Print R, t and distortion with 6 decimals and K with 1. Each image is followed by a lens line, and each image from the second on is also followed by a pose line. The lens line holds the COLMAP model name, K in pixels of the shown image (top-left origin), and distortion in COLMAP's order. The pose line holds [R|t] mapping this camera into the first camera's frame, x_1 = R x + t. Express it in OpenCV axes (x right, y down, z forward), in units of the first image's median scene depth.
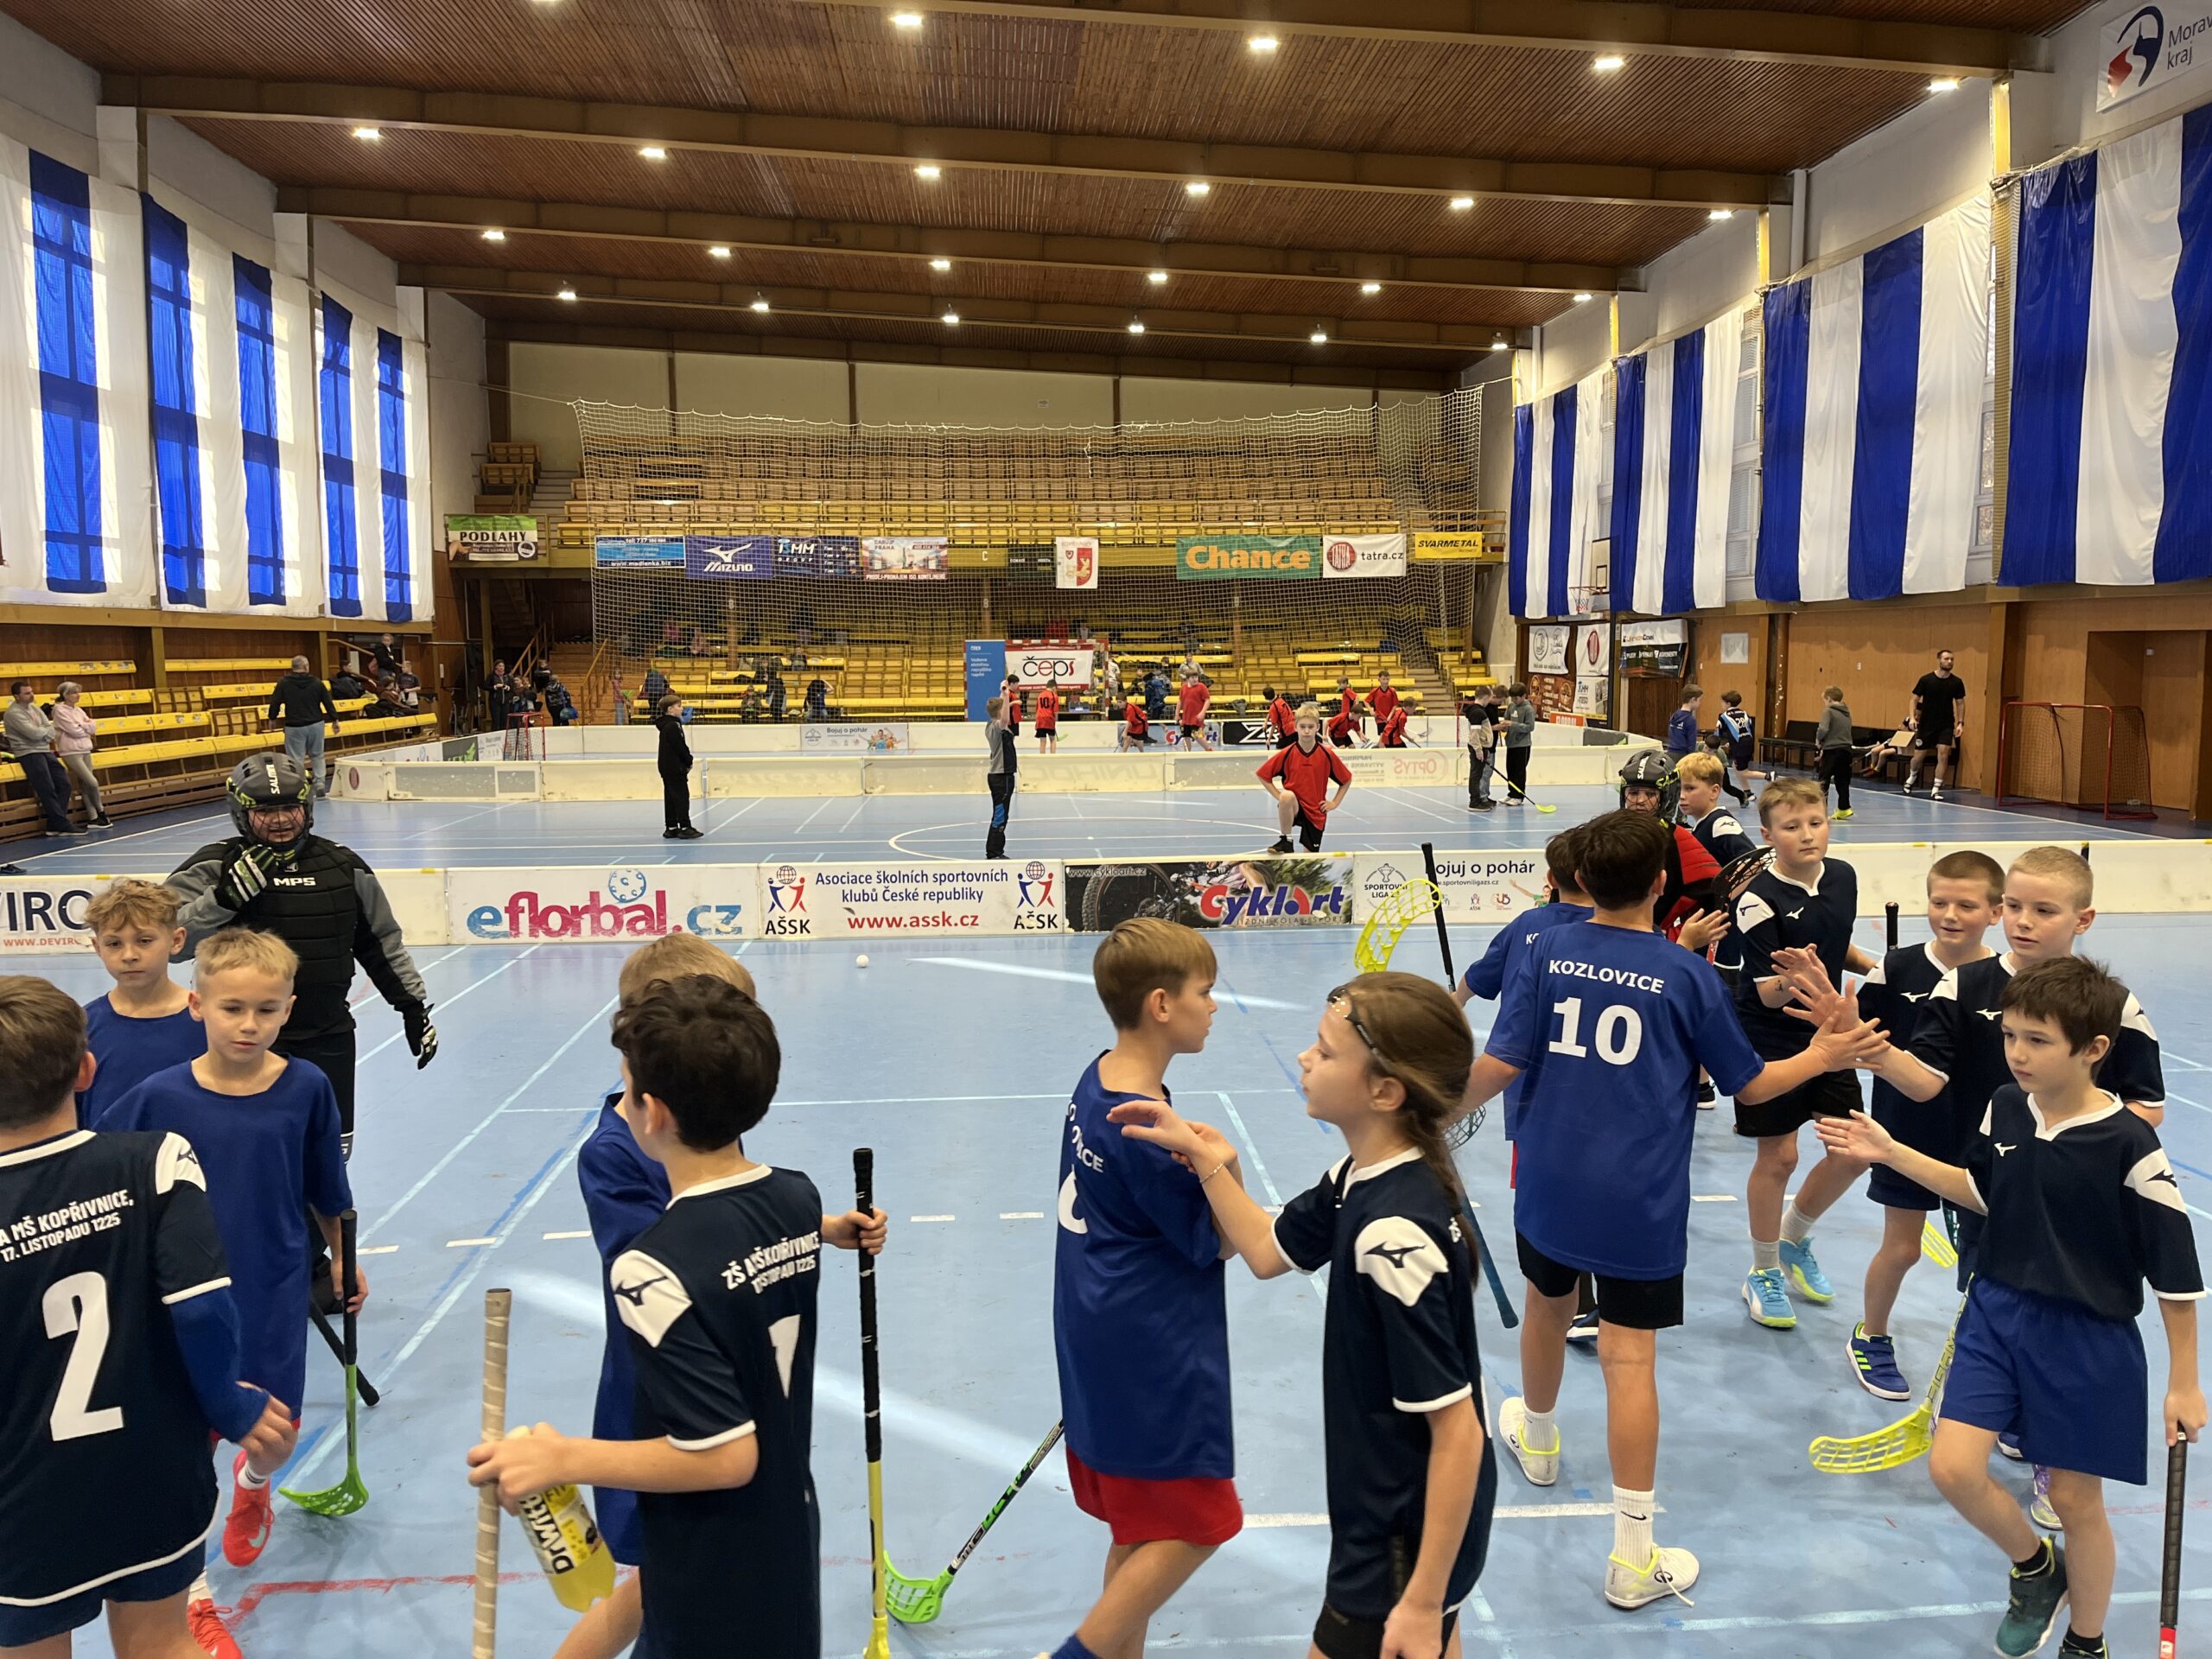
lens RADIAL K [[1675.1, 0, 1117.7], [0, 1675.1, 842.6], [0, 0, 1]] dist [0.065583, -0.096565]
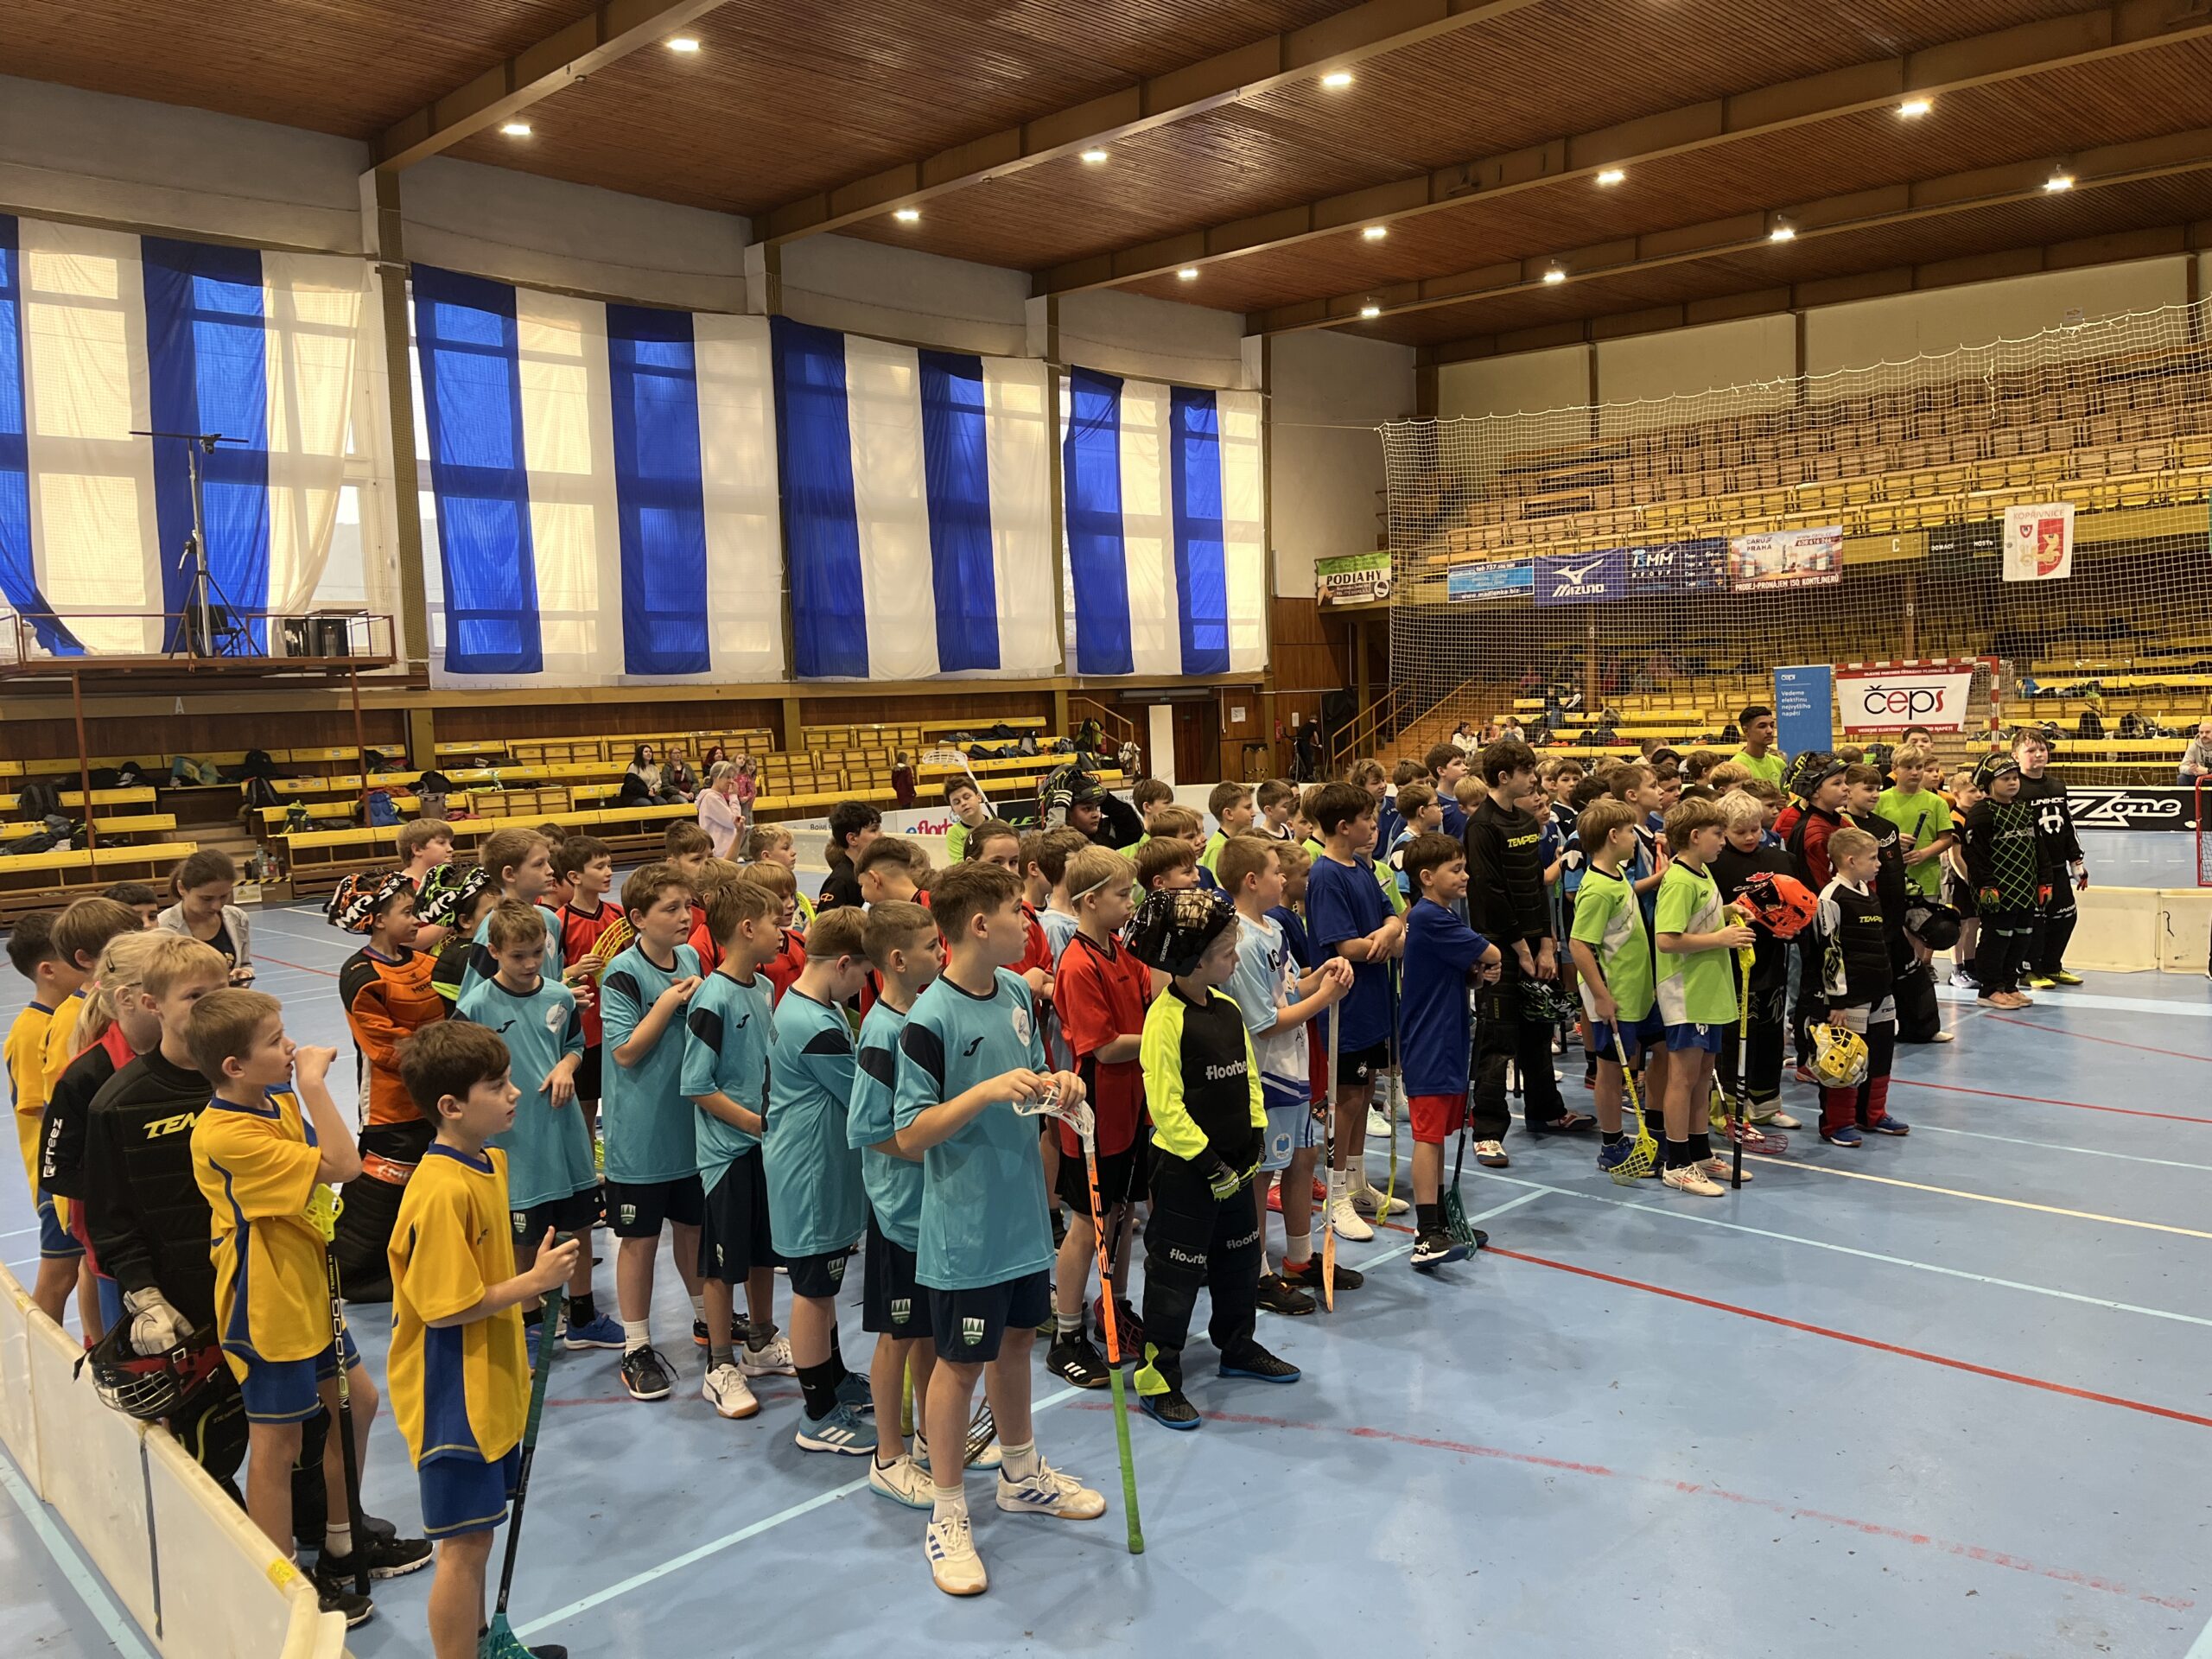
lens RADIAL K [[1667.3, 0, 1102.9], [0, 1667.3, 825.2], [0, 0, 1]] dist [0.058170, -0.079087]
pose [[0.648514, 0.032763, -0.760498, 0.255051], [-0.050571, 0.998720, -0.000099, -0.033971], [0.759521, 0.038523, 0.649341, 0.280042]]
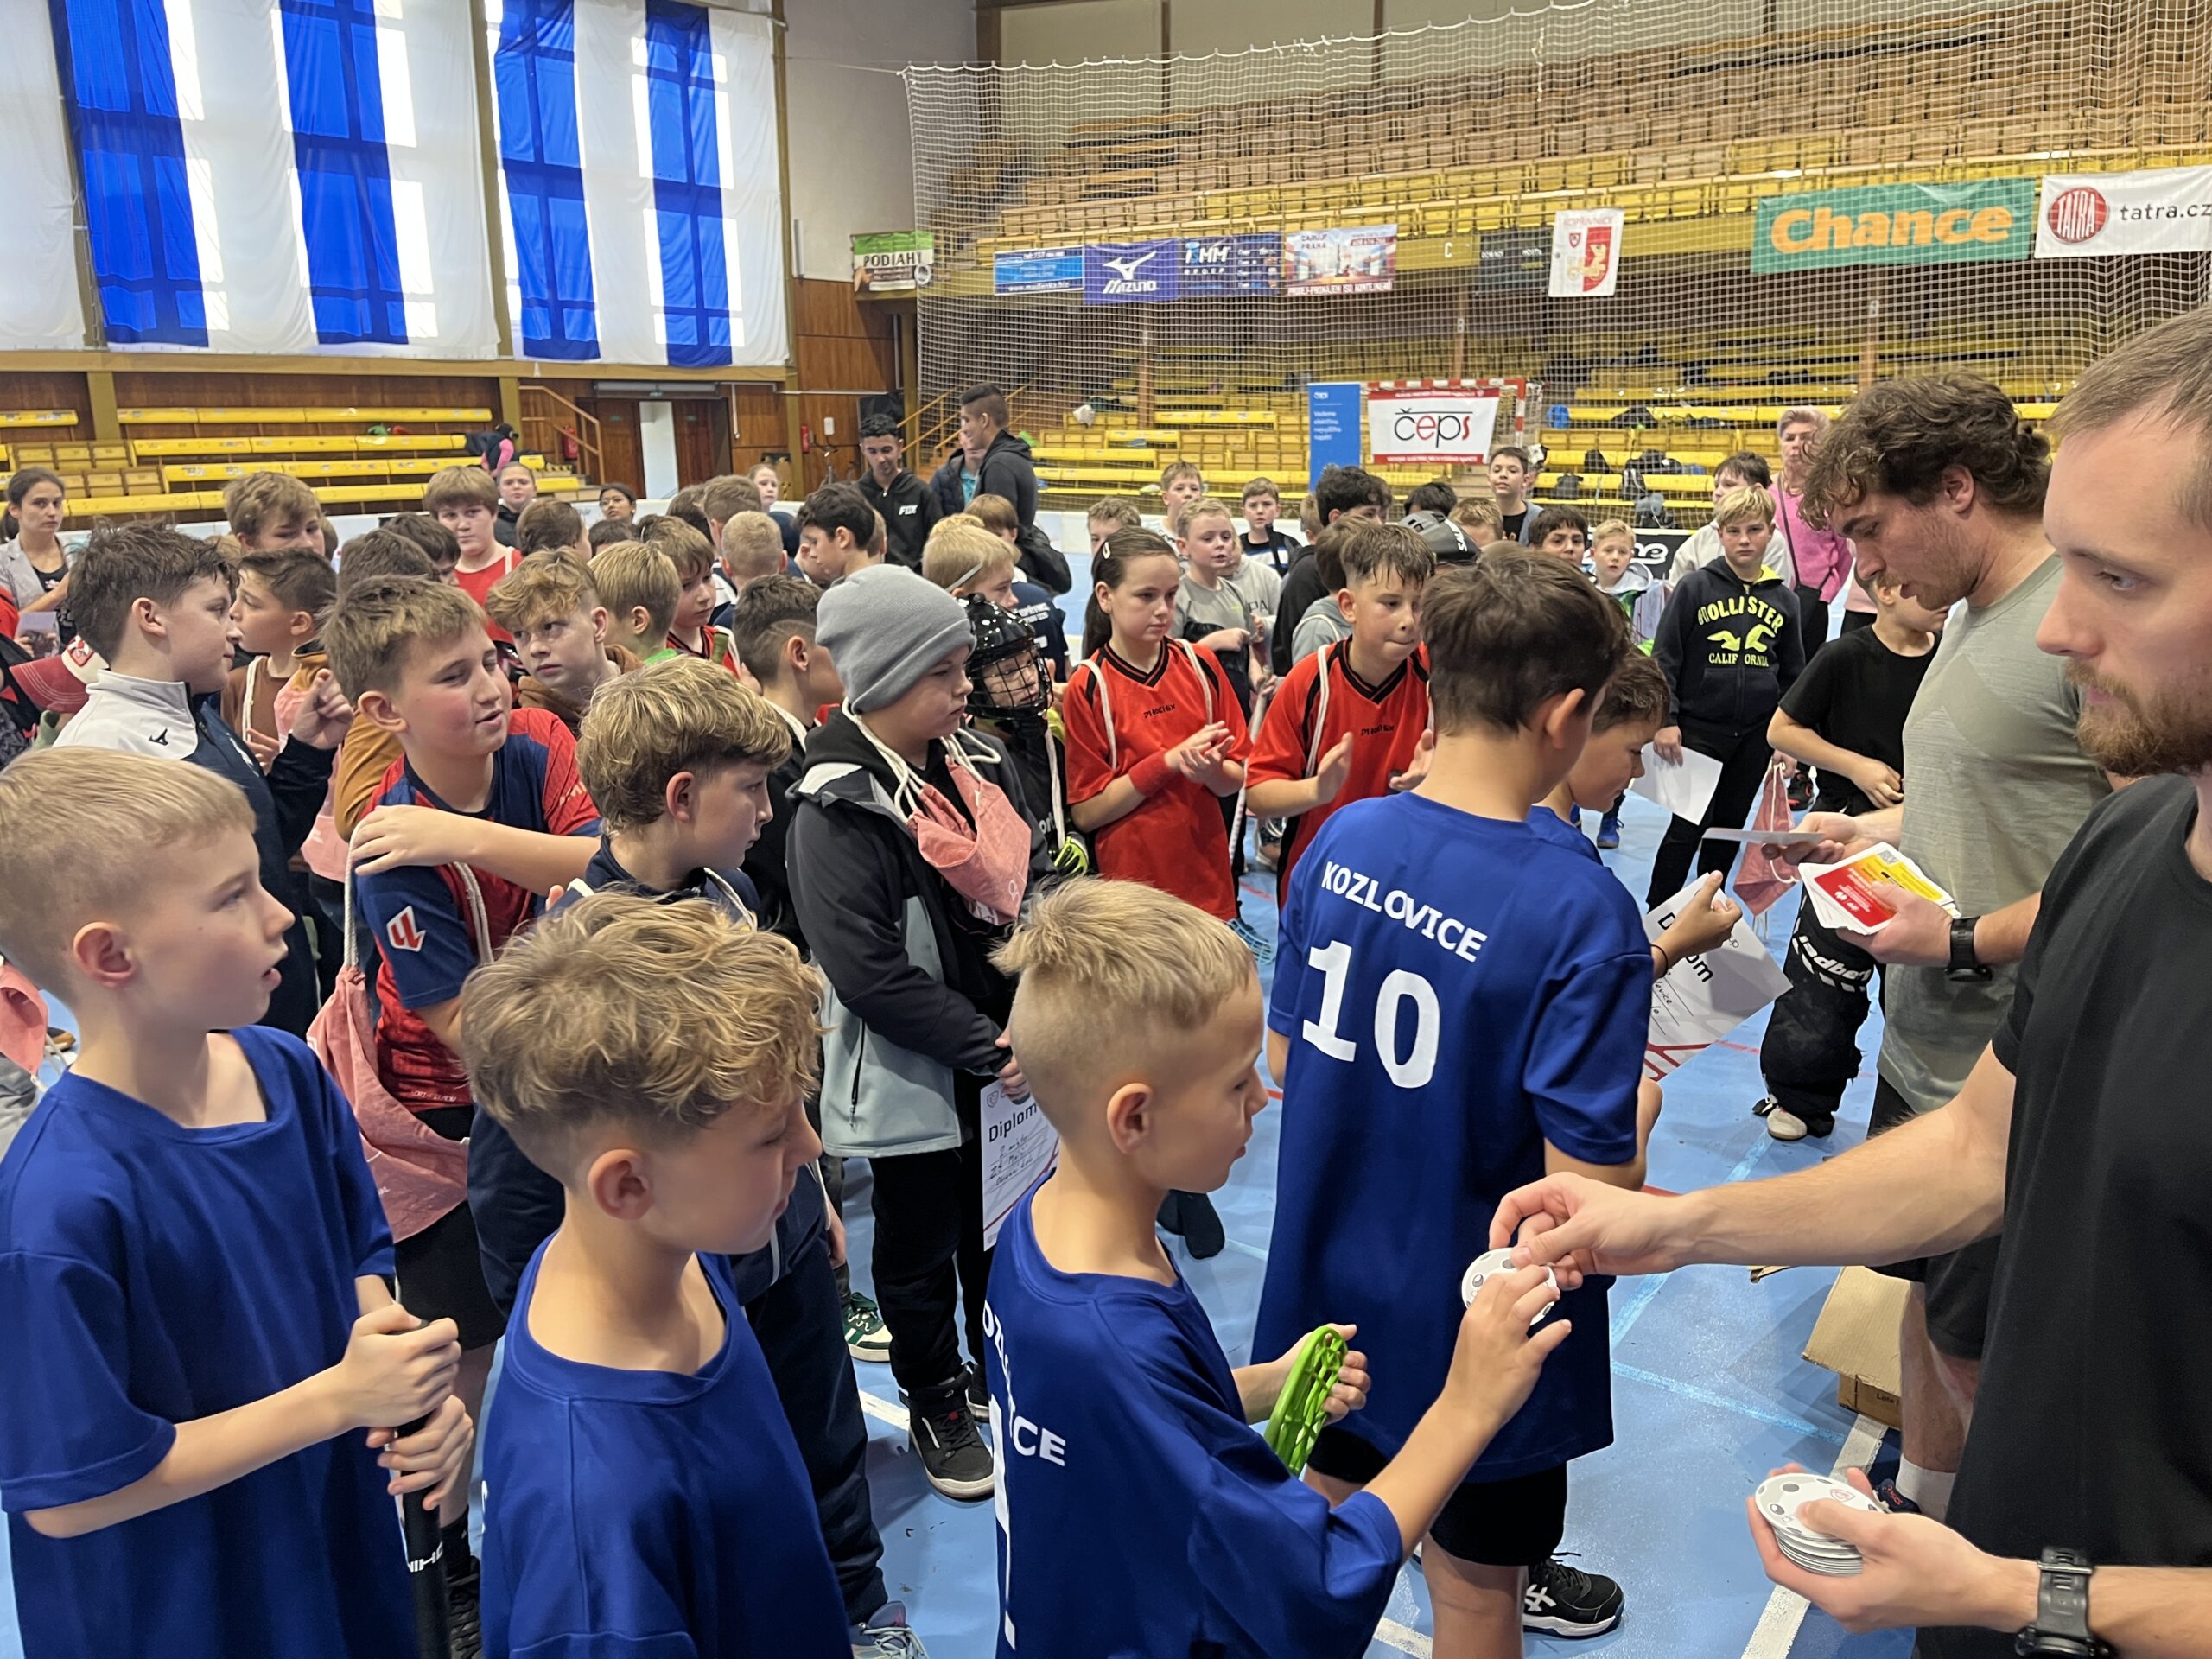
lens RADIAL K [[1675.1, 0, 1117.7], [0, 1675.1, 842.6], [0, 0, 1]] dist [0.065583, -0.096565]
pose [[0.785182, 0.156323, -0.599210, 0.251921], [-0.070723, 0.983920, 0.164014, -0.042670], [0.615214, -0.086403, 0.783611, 0.387486]]
